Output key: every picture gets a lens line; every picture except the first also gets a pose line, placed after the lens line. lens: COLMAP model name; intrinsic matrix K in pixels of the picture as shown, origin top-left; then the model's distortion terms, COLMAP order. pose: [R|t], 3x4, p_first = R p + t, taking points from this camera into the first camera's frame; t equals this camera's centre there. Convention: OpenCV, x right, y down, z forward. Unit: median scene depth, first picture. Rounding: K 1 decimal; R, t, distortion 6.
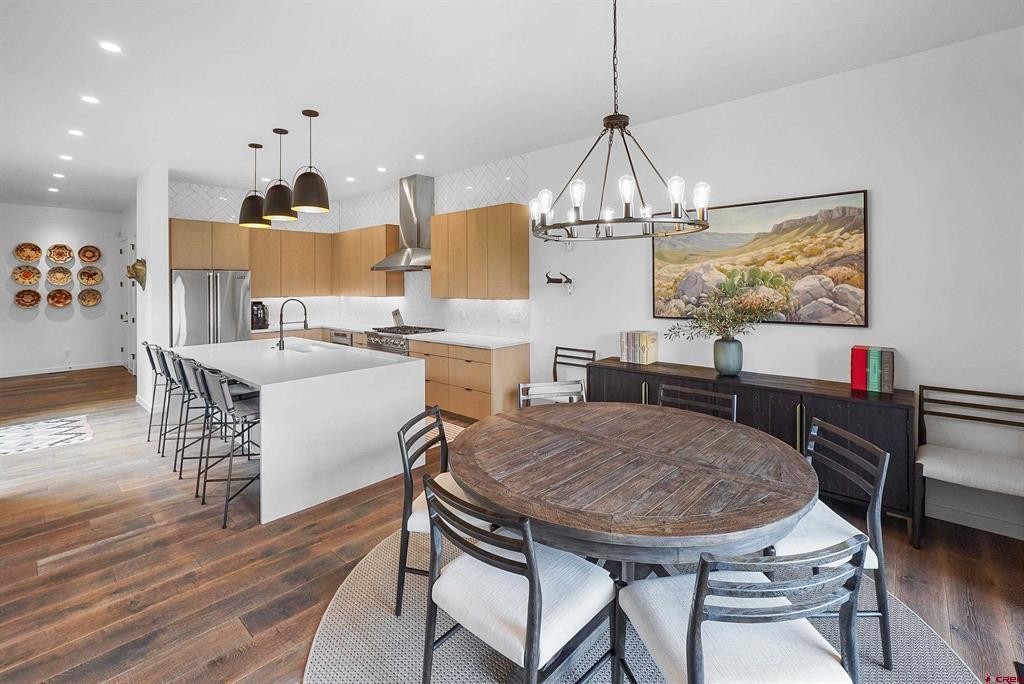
lens RADIAL K [[452.4, 0, 517.3], [0, 452.4, 281.2], [0, 0, 1]] dist [-0.016538, 0.004546]
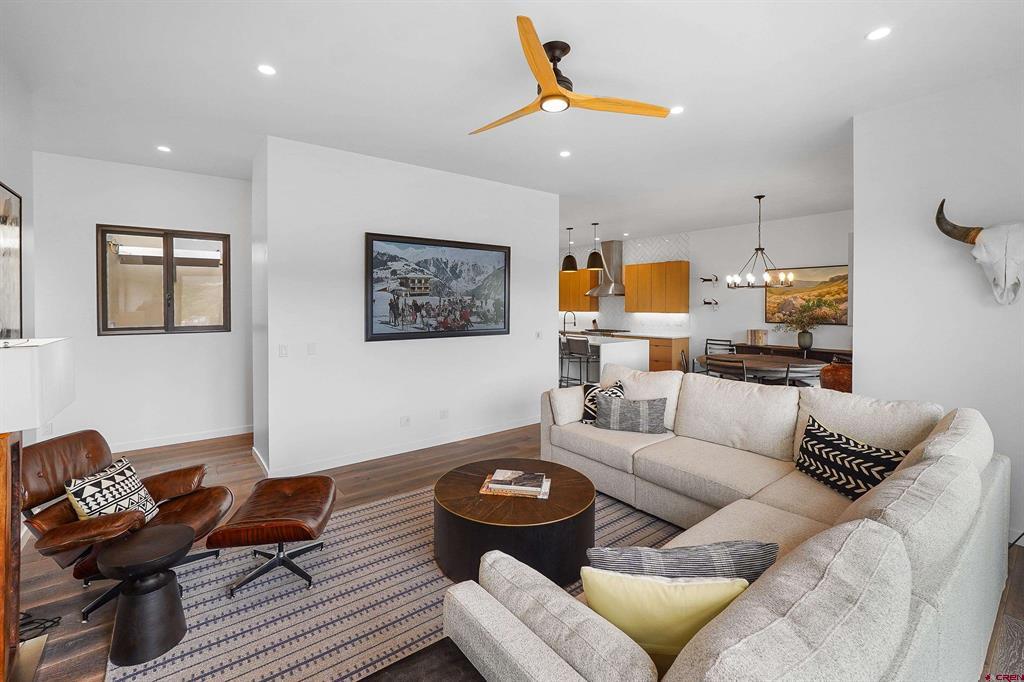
lens RADIAL K [[450.1, 0, 515.7], [0, 450.1, 310.6], [0, 0, 1]] dist [-0.011581, 0.002578]
pose [[0.984935, 0.009469, -0.172664, -0.393058], [-0.005940, 0.999763, 0.020944, -0.004919], [0.172822, -0.019603, 0.984758, -1.007102]]
